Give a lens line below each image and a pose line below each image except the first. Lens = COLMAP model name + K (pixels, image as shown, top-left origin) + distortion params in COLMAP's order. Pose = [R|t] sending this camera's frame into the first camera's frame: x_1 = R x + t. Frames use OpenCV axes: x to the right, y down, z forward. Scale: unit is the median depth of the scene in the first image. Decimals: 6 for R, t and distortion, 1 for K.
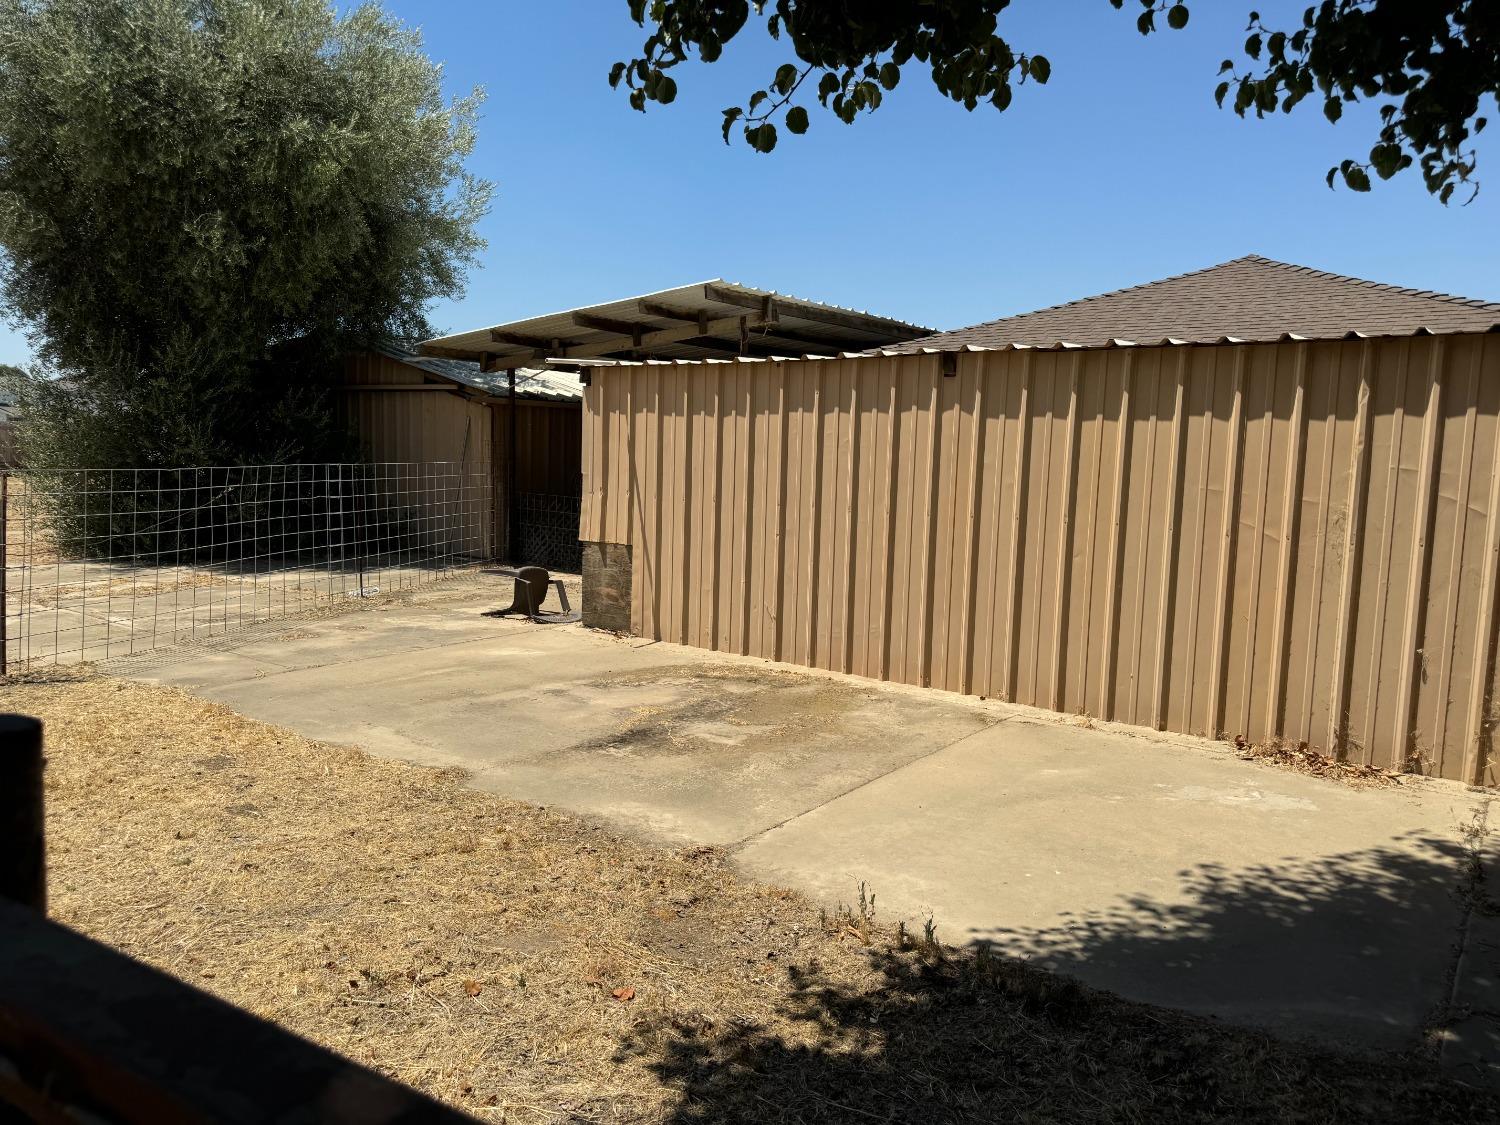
lens RADIAL K [[1036.7, 0, 755.8], [0, 1036.7, 559.5], [0, 0, 1]] dist [0.012918, -0.007011]
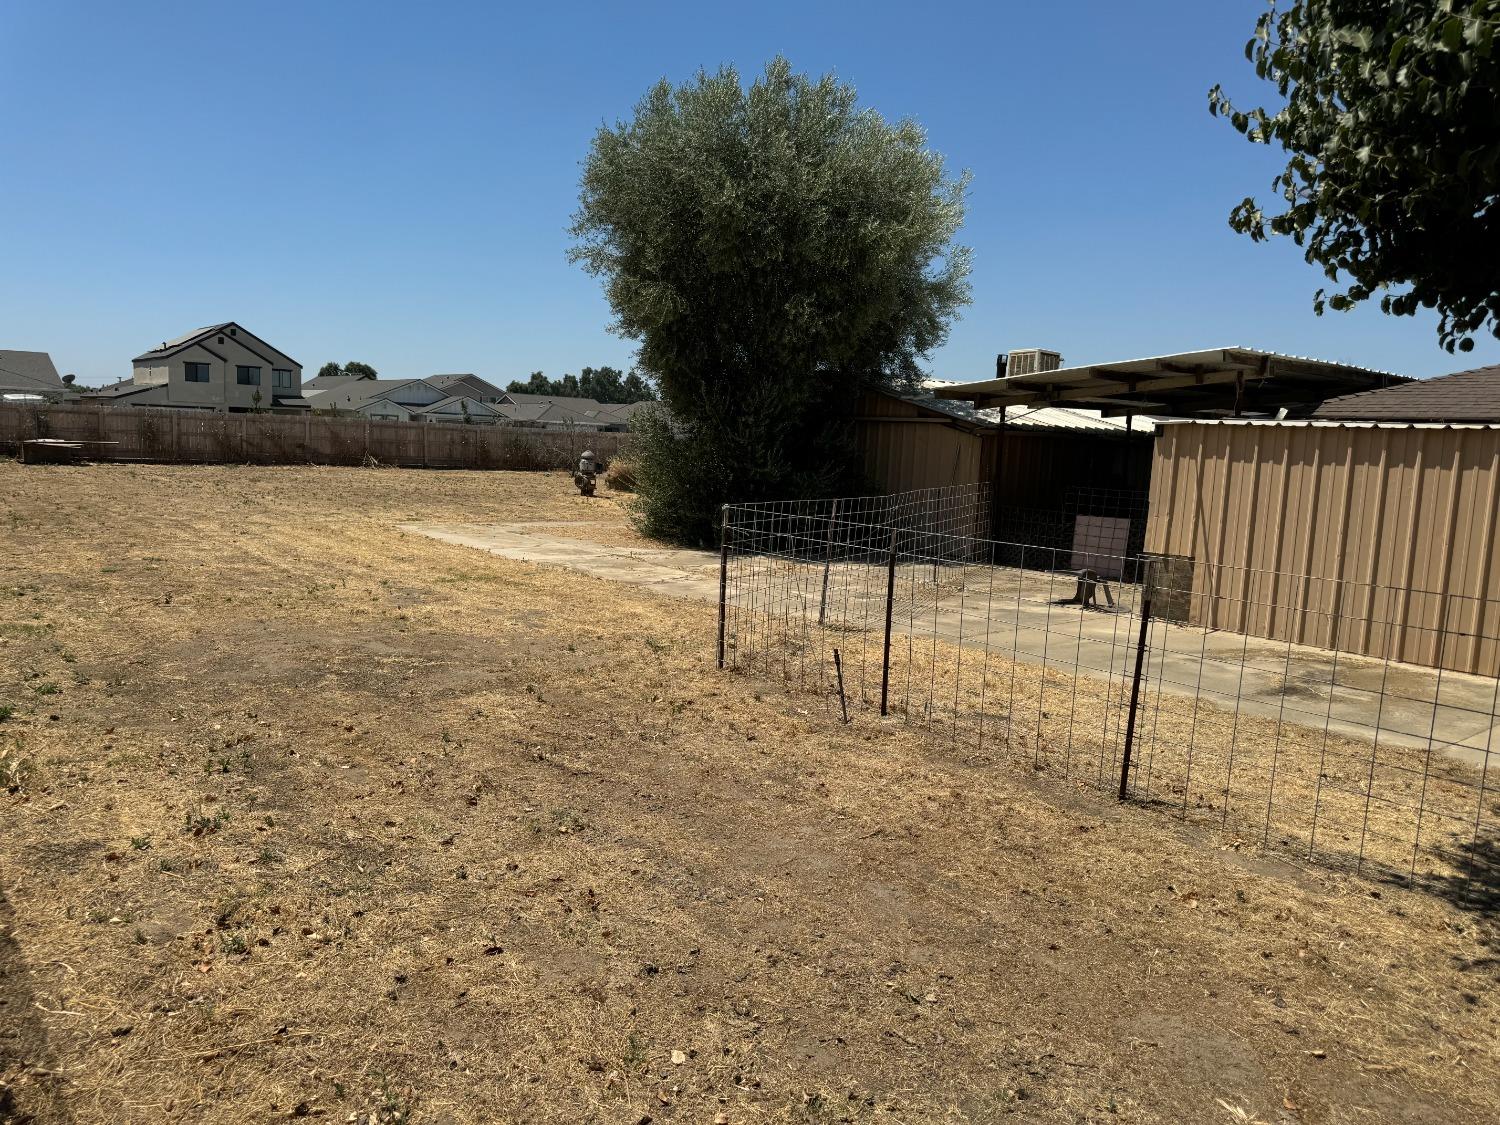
lens RADIAL K [[1036.7, 0, 742.6], [0, 1036.7, 564.3], [0, 0, 1]] dist [0.012918, -0.007011]
pose [[0.963468, 0.044111, -0.264167, -0.248385], [-0.042868, 0.999026, 0.010470, 0.004484], [0.264371, 0.001237, 0.964420, -0.337783]]
